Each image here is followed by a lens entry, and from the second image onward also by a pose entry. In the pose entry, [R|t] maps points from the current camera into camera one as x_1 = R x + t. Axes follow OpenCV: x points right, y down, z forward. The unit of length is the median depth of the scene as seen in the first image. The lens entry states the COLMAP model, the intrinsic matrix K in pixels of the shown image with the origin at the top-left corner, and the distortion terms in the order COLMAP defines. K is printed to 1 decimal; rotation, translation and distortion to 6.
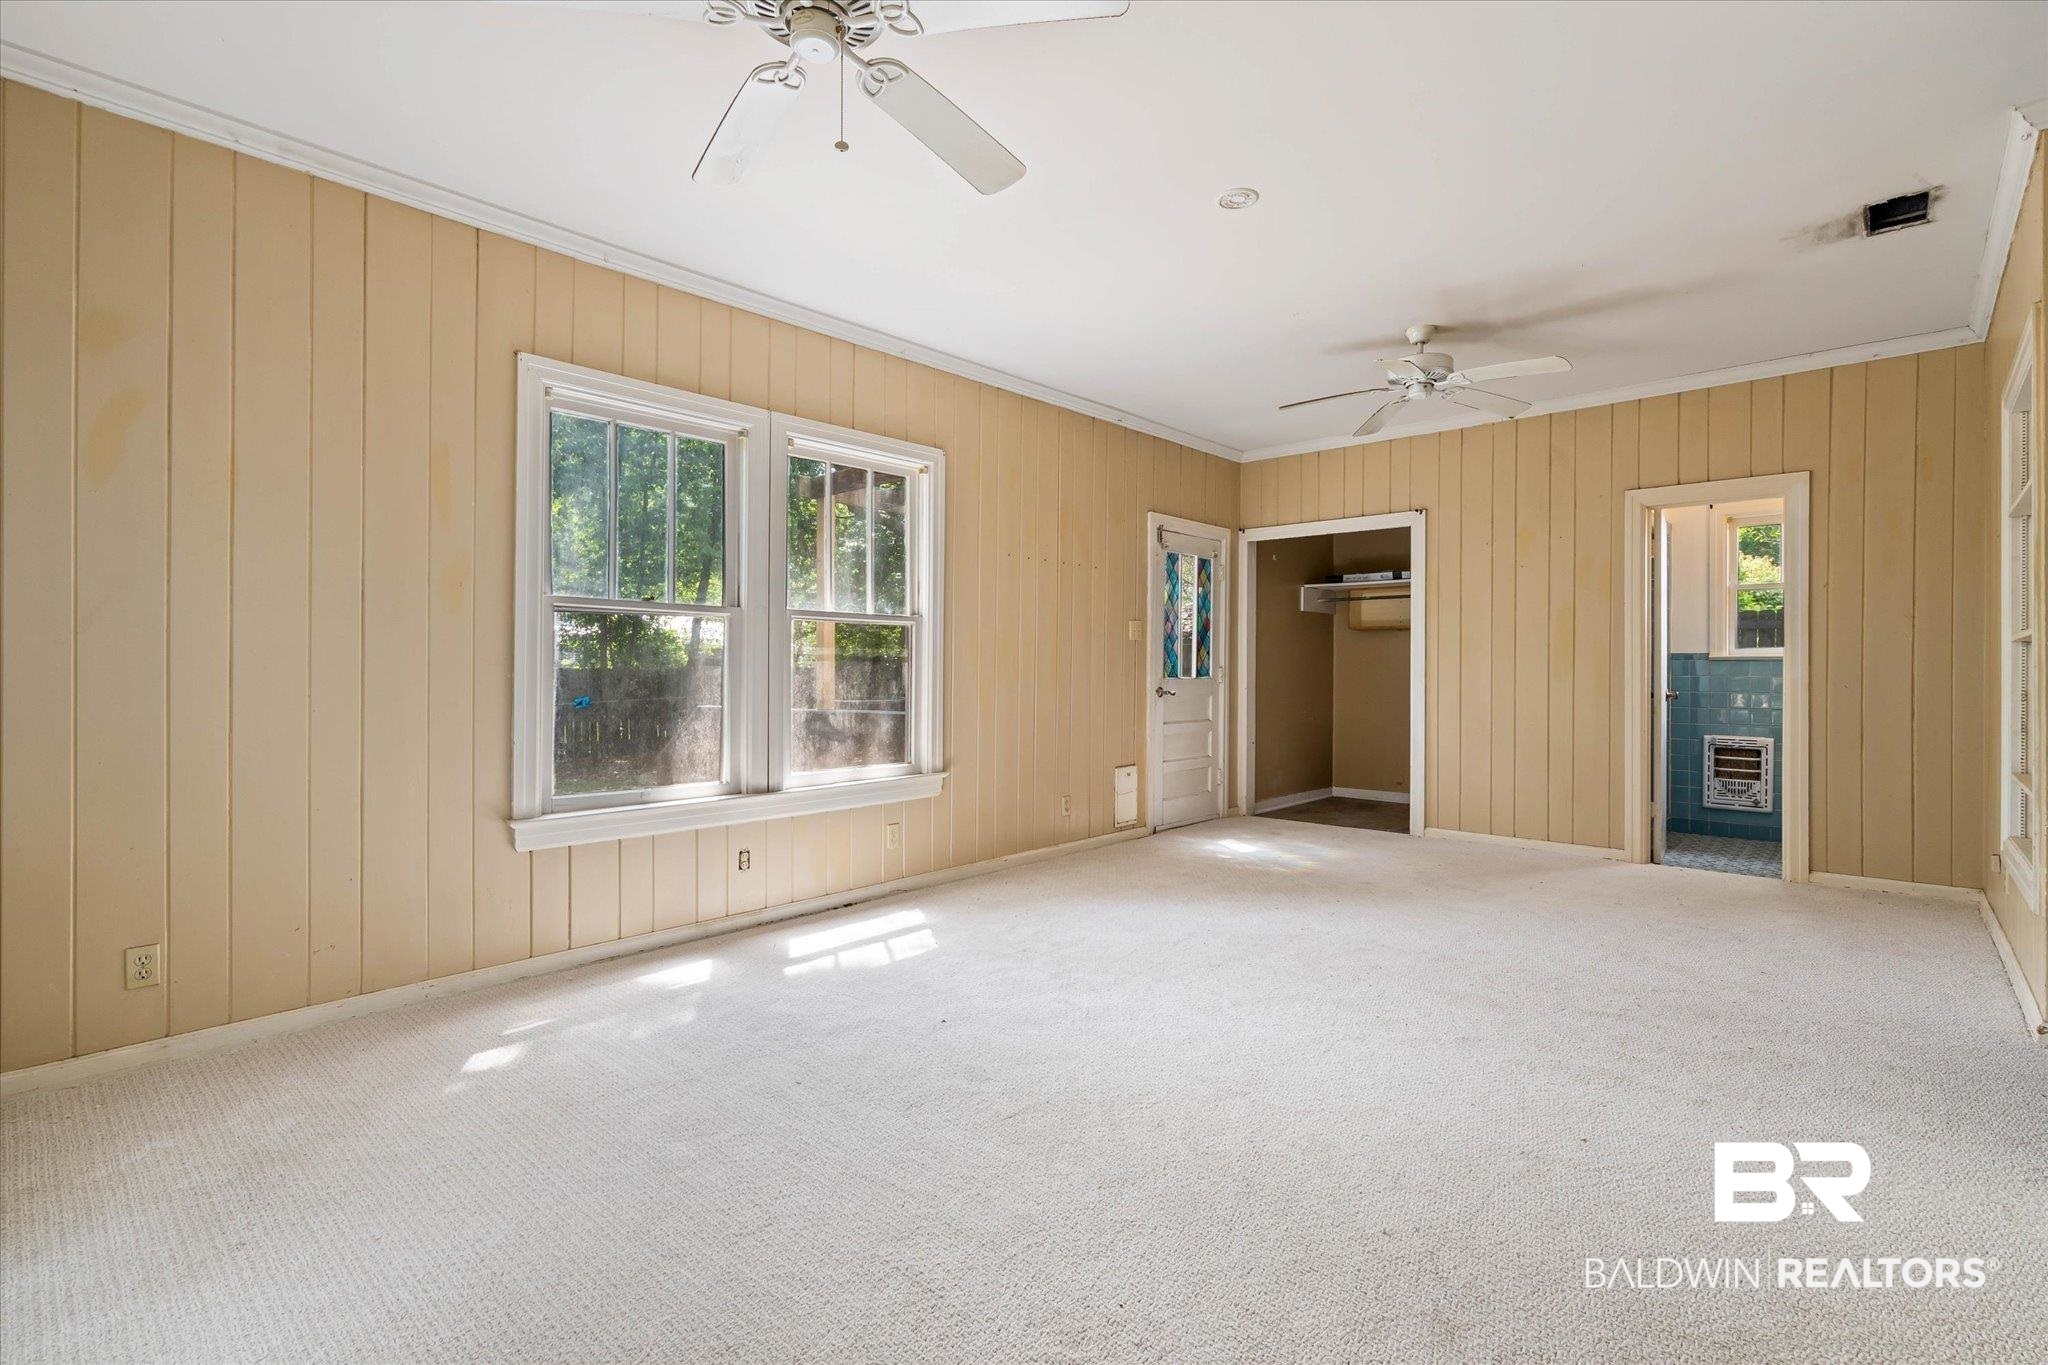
lens RADIAL K [[940.3, 0, 1027.2], [0, 940.3, 676.0], [0, 0, 1]] dist [-0.002634, 0.001604]
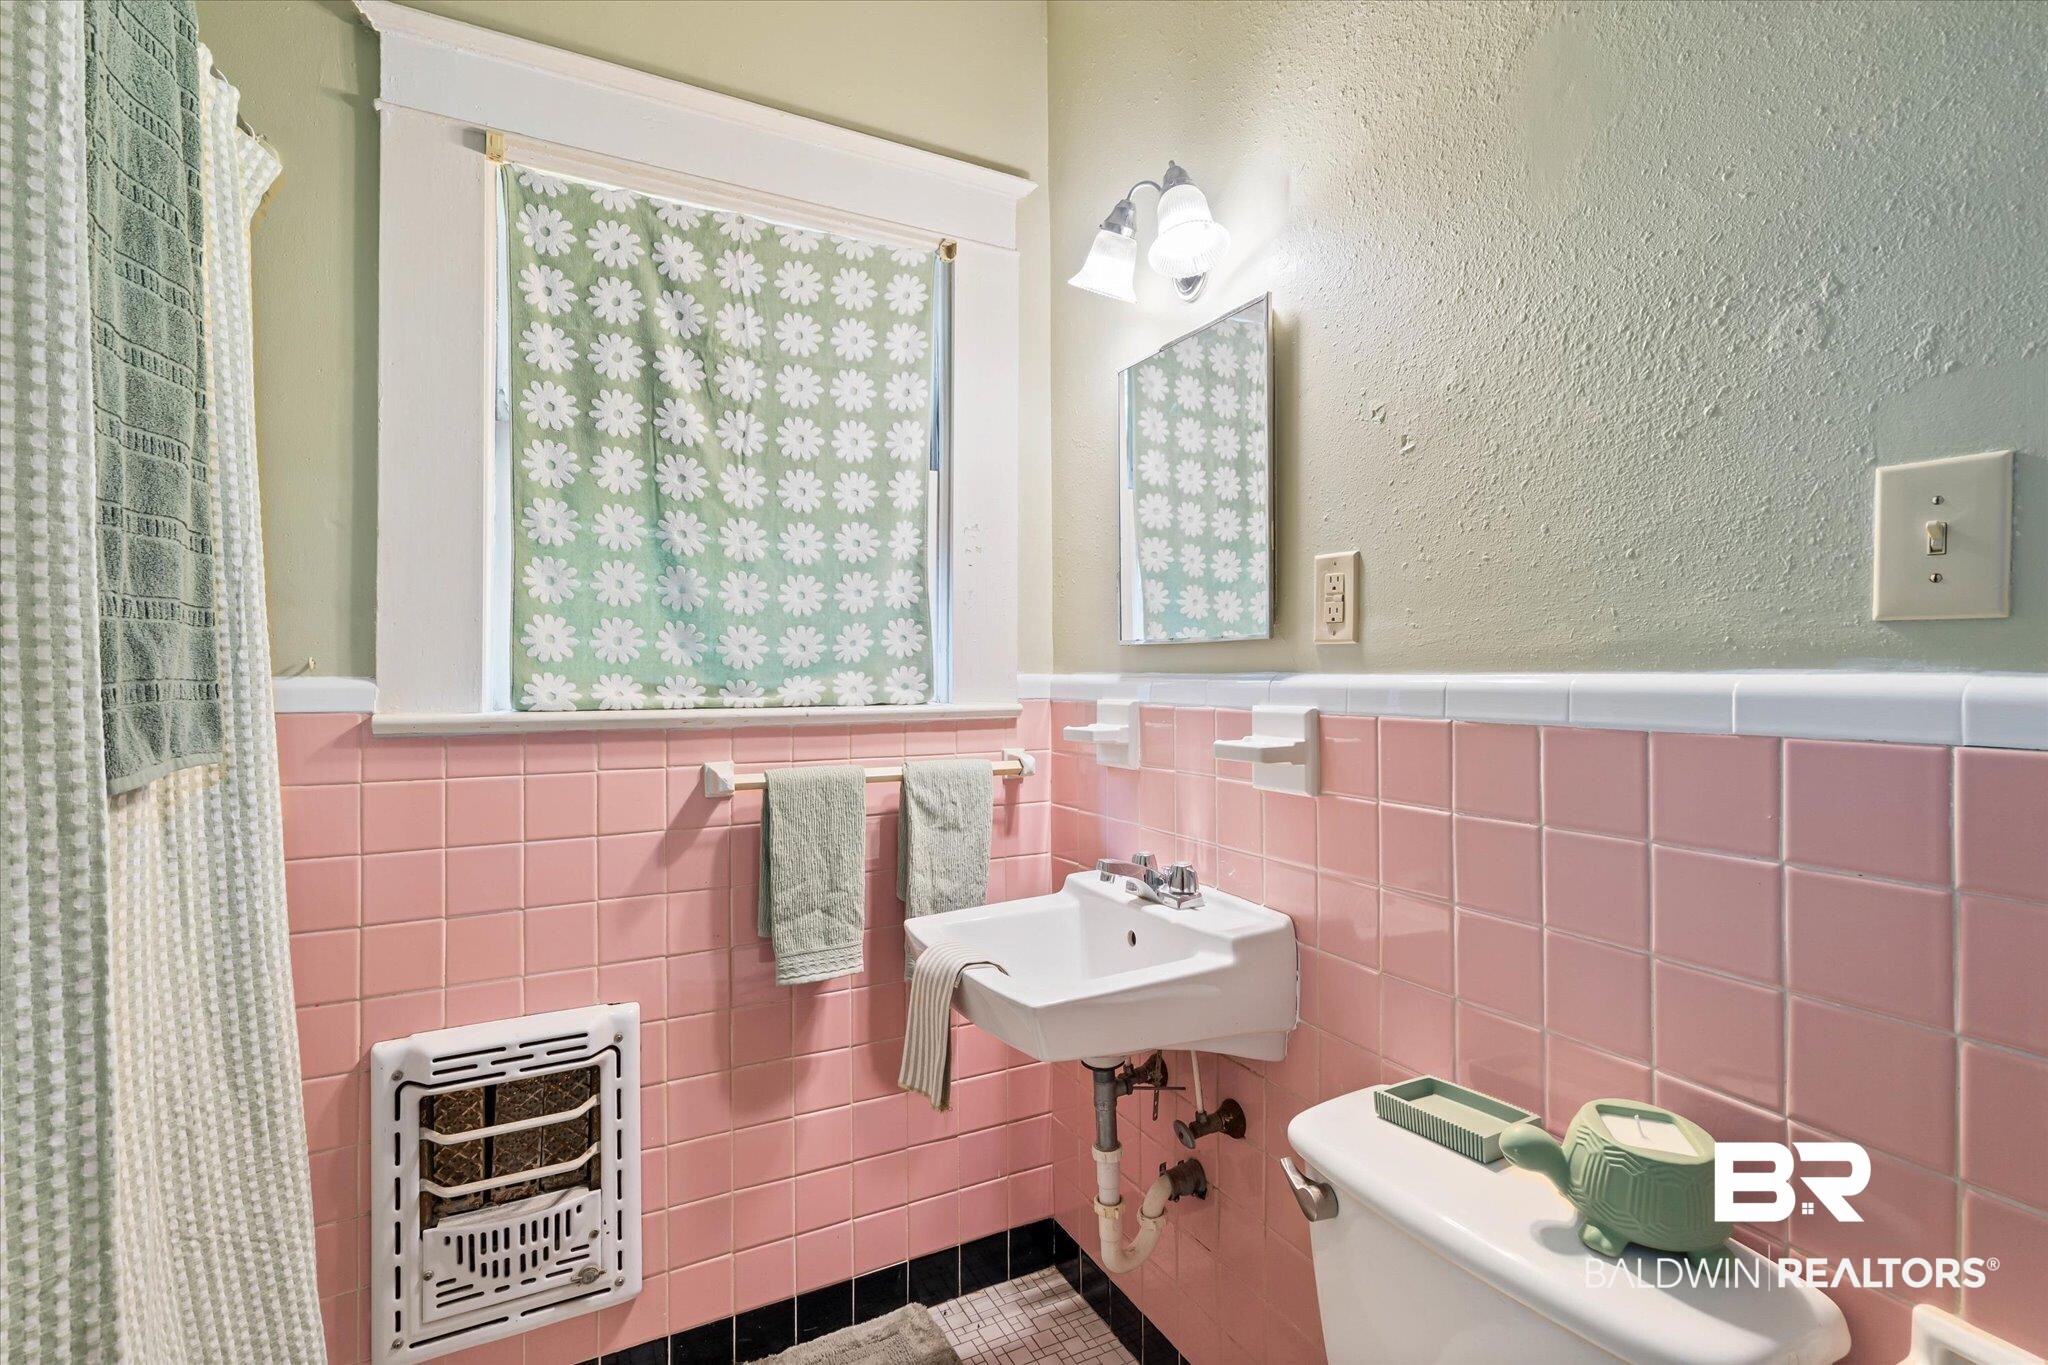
lens RADIAL K [[940.3, 0, 1025.6], [0, 940.3, 683.9], [0, 0, 1]] dist [-0.002634, 0.001604]
pose [[0.333488, -0.019621, 0.942550, 0.573829], [0.017458, 0.999740, 0.014635, -0.022358], [-0.942593, 0.011575, 0.333744, 0.791618]]
